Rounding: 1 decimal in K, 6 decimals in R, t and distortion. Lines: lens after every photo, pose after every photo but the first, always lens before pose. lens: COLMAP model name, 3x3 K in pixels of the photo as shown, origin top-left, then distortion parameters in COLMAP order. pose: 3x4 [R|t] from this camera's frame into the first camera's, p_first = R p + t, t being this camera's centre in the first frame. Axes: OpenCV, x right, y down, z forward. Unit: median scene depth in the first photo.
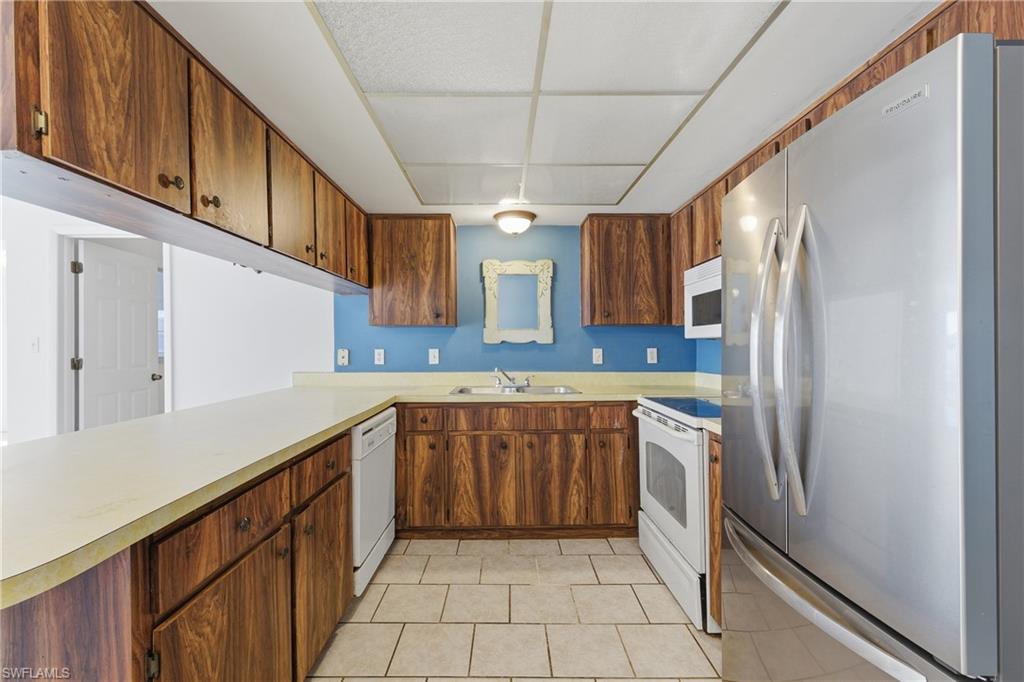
lens RADIAL K [[429.0, 0, 507.8], [0, 429.0, 344.2], [0, 0, 1]] dist [0.000023, -0.000147]
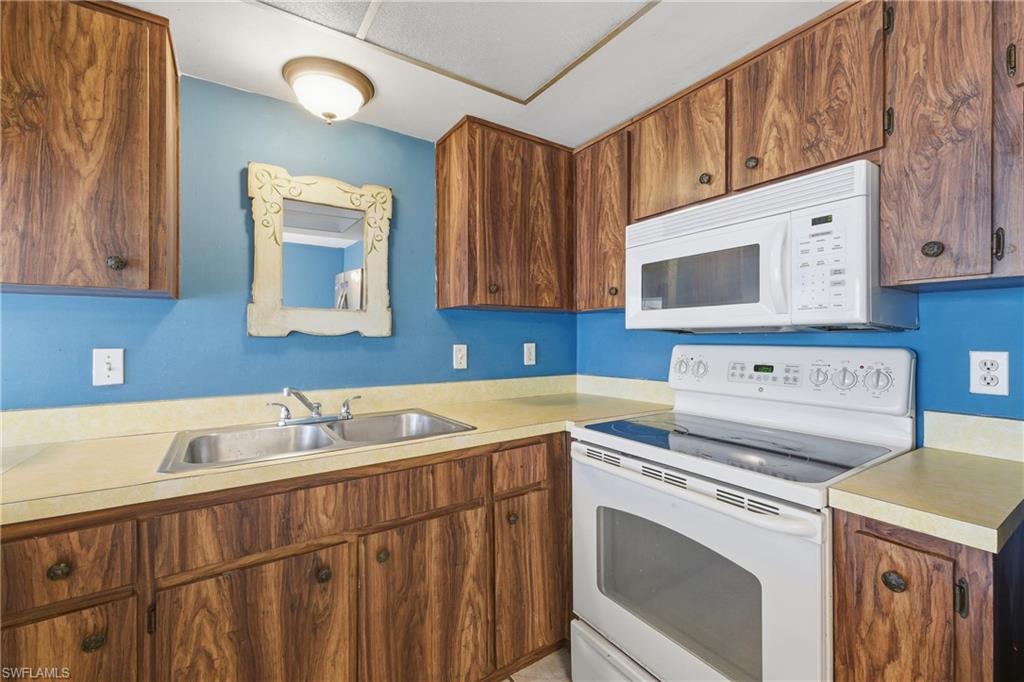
lens RADIAL K [[428.0, 0, 513.1], [0, 428.0, 332.9], [0, 0, 1]] dist [-0.002171, -0.000681]
pose [[0.840451, 0.007617, 0.541833, -0.080154], [-0.001982, 0.999938, -0.010984, -0.000121], [-0.541883, 0.008158, 0.840414, 0.521829]]
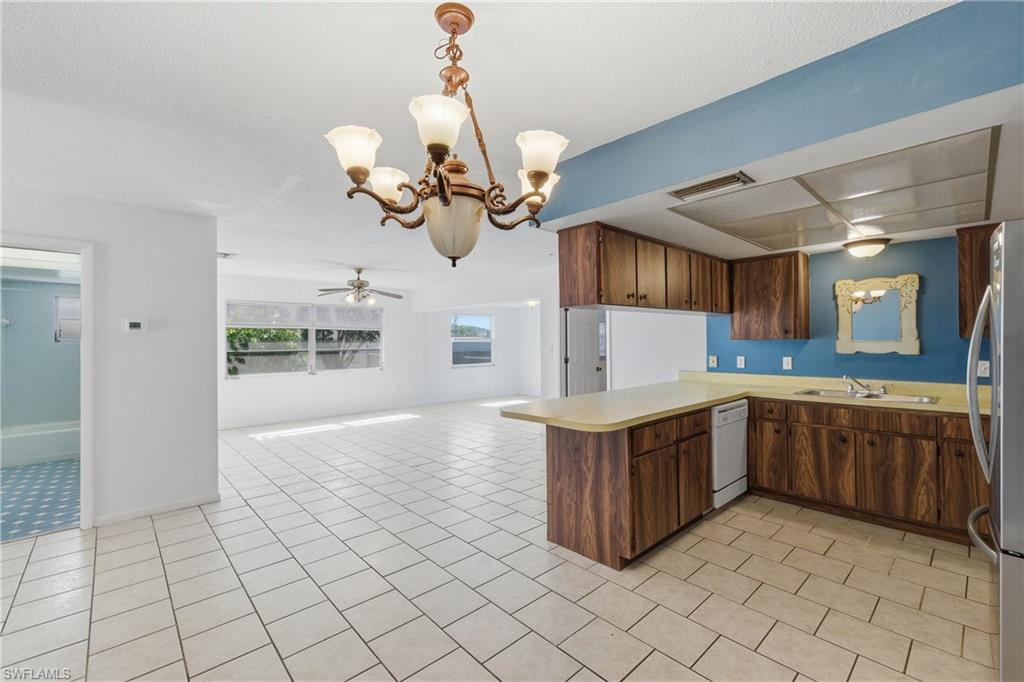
lens RADIAL K [[433.8, 0, 511.7], [0, 433.8, 343.7], [0, 0, 1]] dist [-0.000506, -0.000012]
pose [[0.671338, 0.001852, -0.741149, 0.266327], [0.006606, 0.999942, 0.008482, -0.052437], [0.741122, -0.010591, 0.671287, -0.518061]]
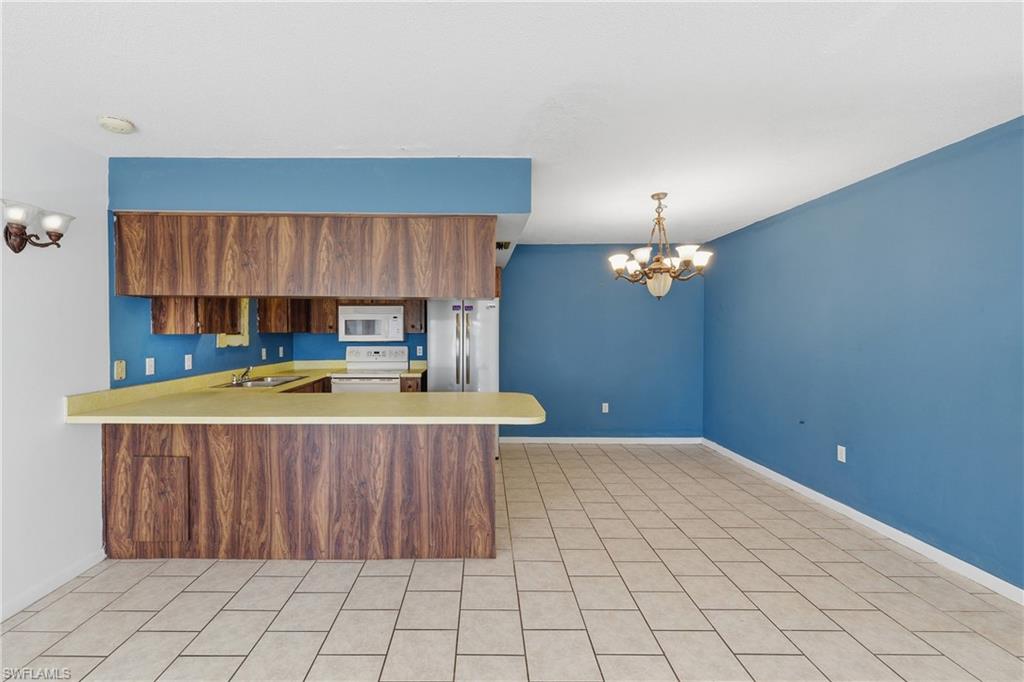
lens RADIAL K [[428.0, 0, 513.1], [0, 428.0, 332.9], [0, 0, 1]] dist [-0.002171, -0.000681]
pose [[-0.079513, -0.001296, 0.996833, -1.522912], [-0.002524, 0.999996, 0.001099, -0.053694], [-0.996831, -0.002429, -0.079516, 0.361959]]
